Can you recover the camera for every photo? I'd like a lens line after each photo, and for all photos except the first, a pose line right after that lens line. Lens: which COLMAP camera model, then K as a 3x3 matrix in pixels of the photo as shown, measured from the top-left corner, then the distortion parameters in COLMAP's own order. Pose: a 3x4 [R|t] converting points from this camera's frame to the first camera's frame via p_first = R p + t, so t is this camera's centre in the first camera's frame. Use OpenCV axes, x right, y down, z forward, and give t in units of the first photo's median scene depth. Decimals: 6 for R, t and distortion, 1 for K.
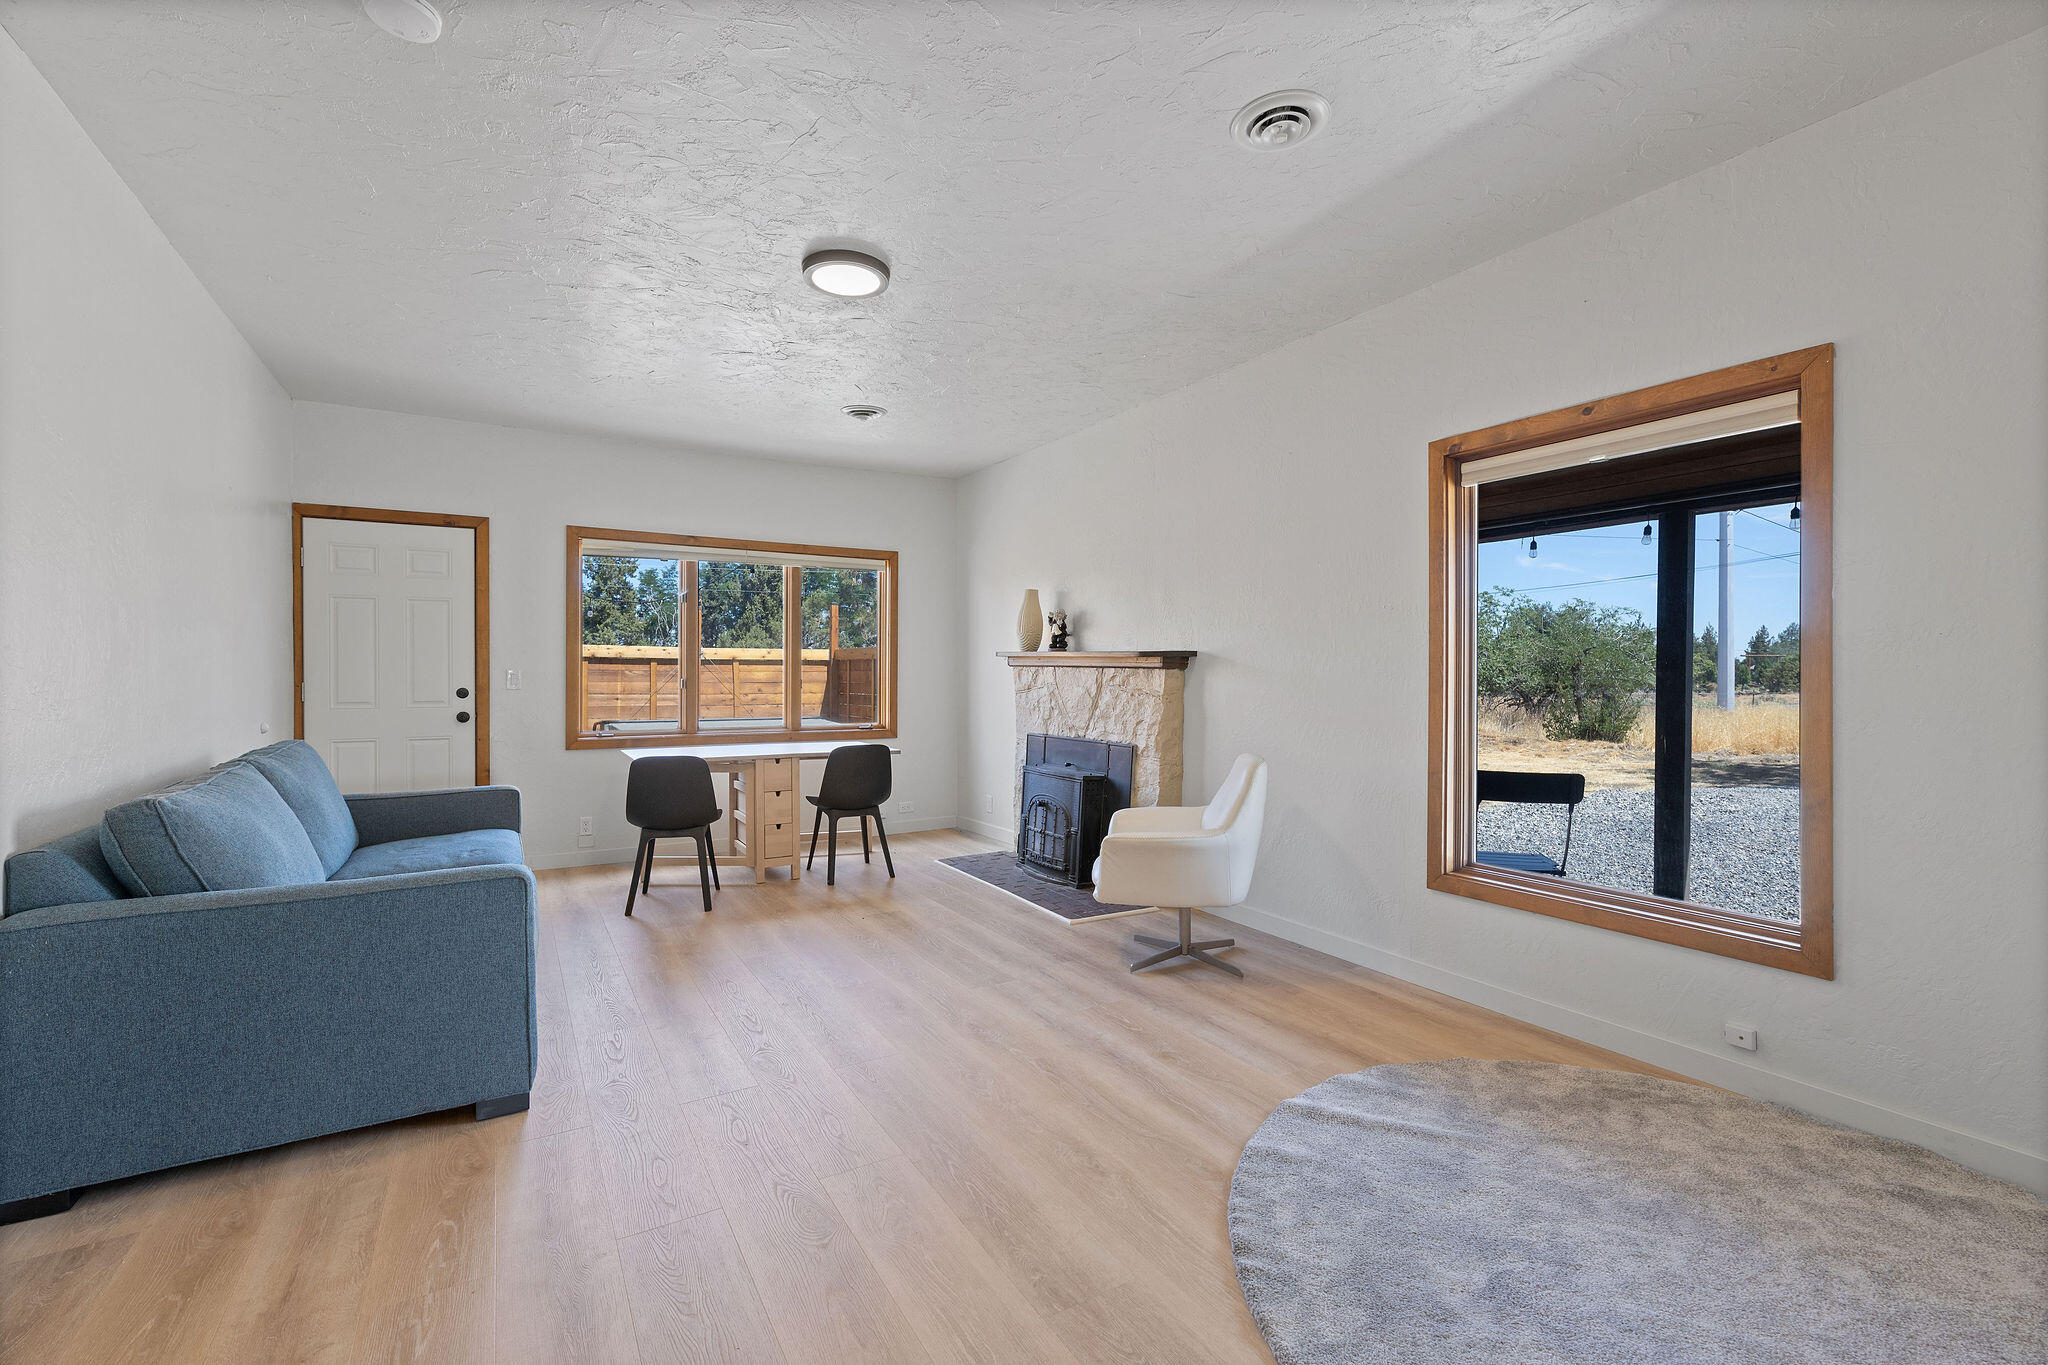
lens RADIAL K [[890.0, 0, 1025.7], [0, 890.0, 677.4], [0, 0, 1]] dist [-0.001218, -0.000001]
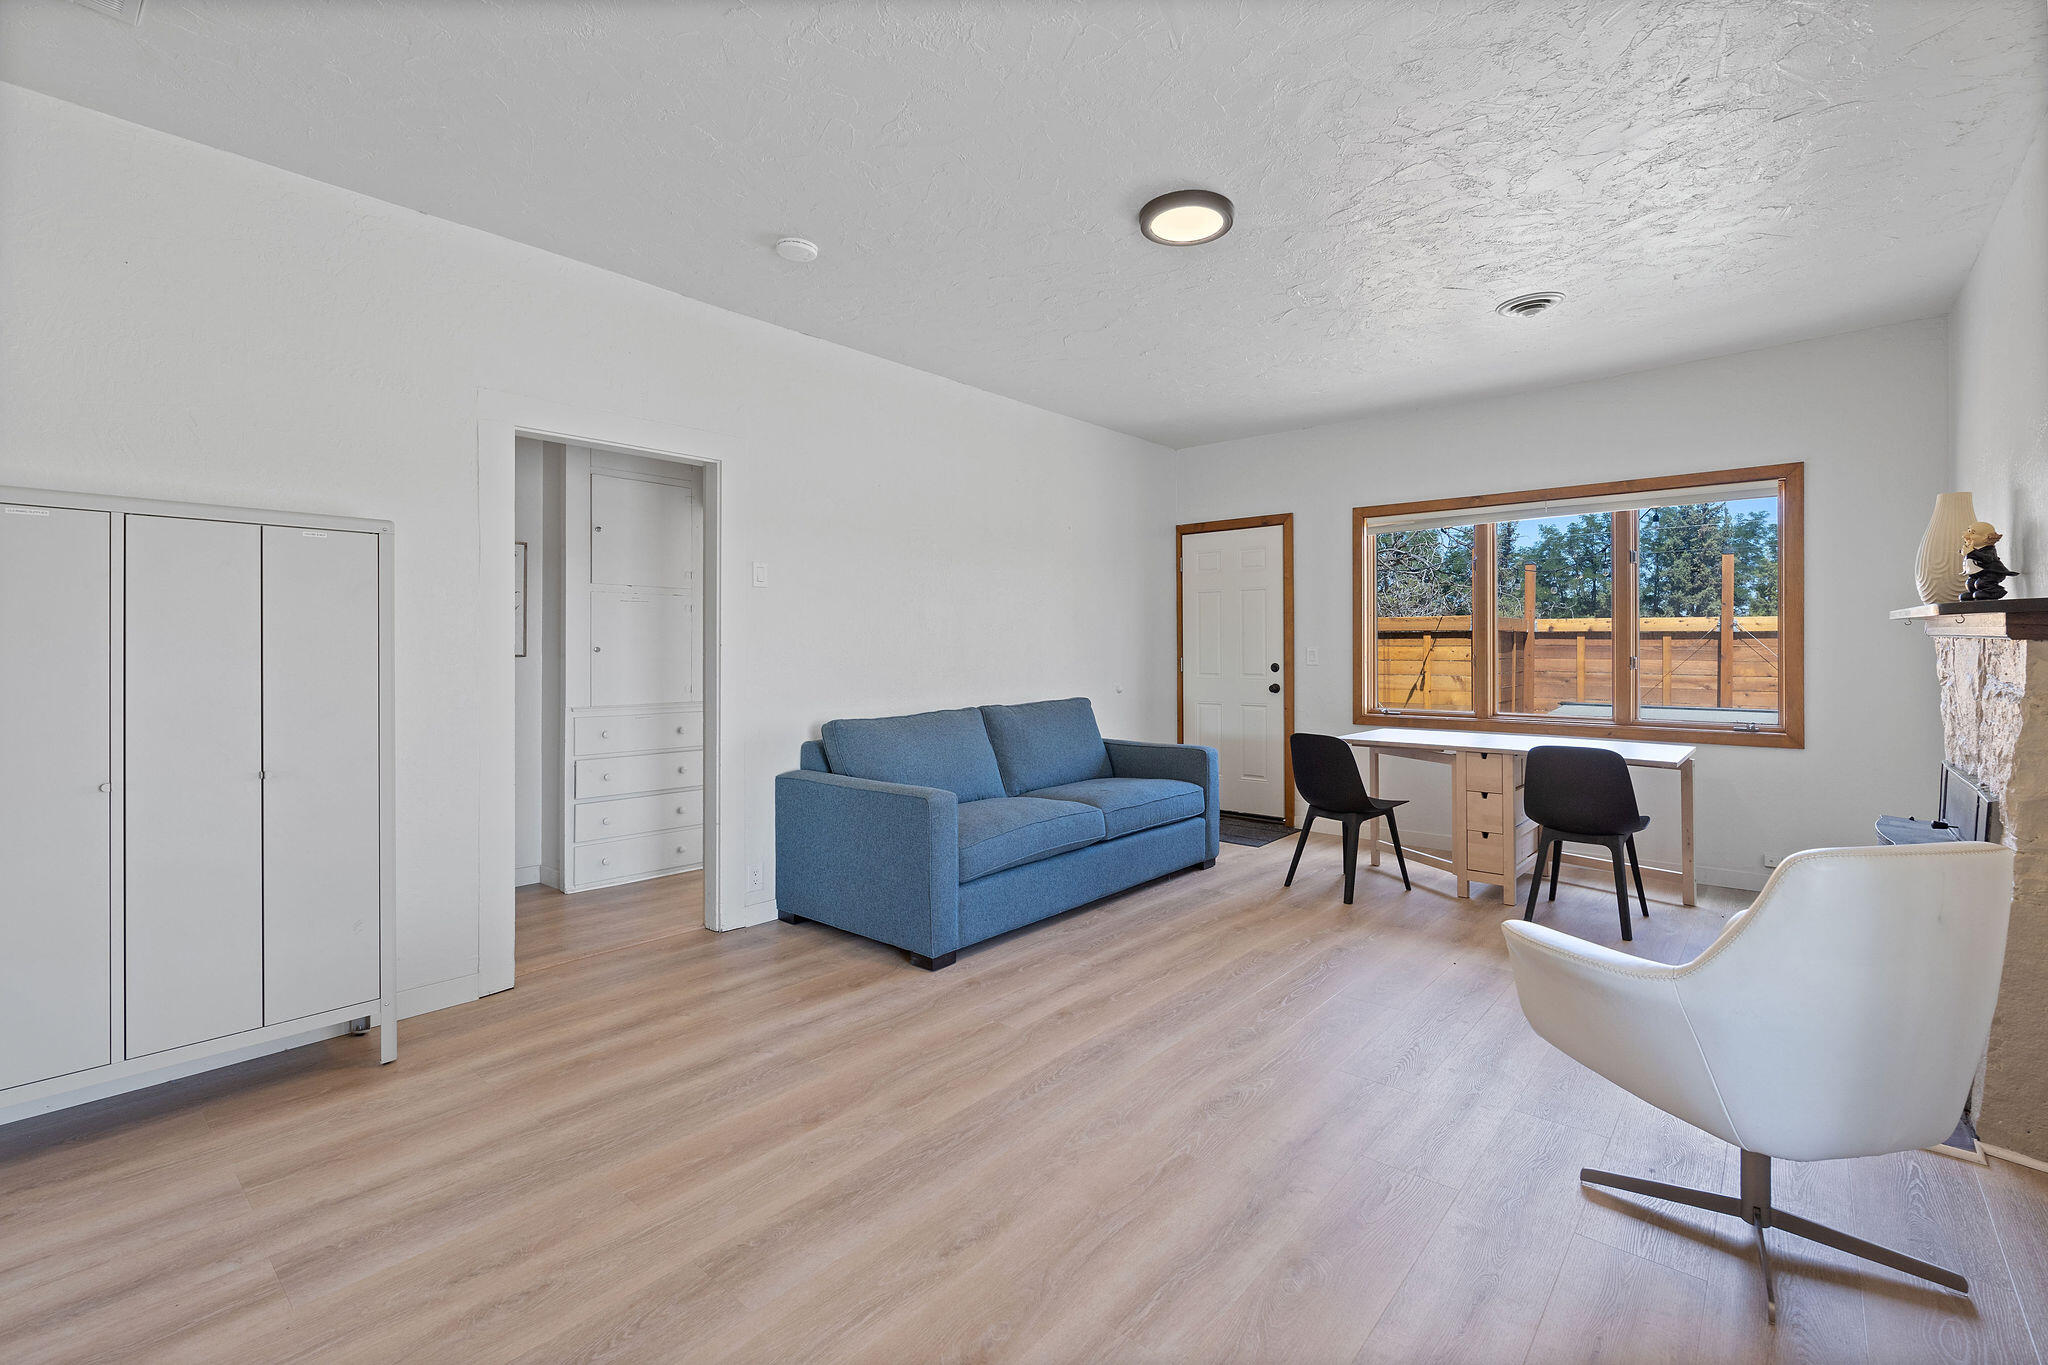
lens RADIAL K [[886.2, 0, 1025.5], [0, 886.2, 649.3], [0, 0, 1]] dist [-0.000982, -0.000214]
pose [[0.319058, -0.002174, -0.947733, 0.358243], [-0.002574, 0.999992, -0.003161, -0.001524], [0.947732, 0.003448, 0.319050, 0.323250]]
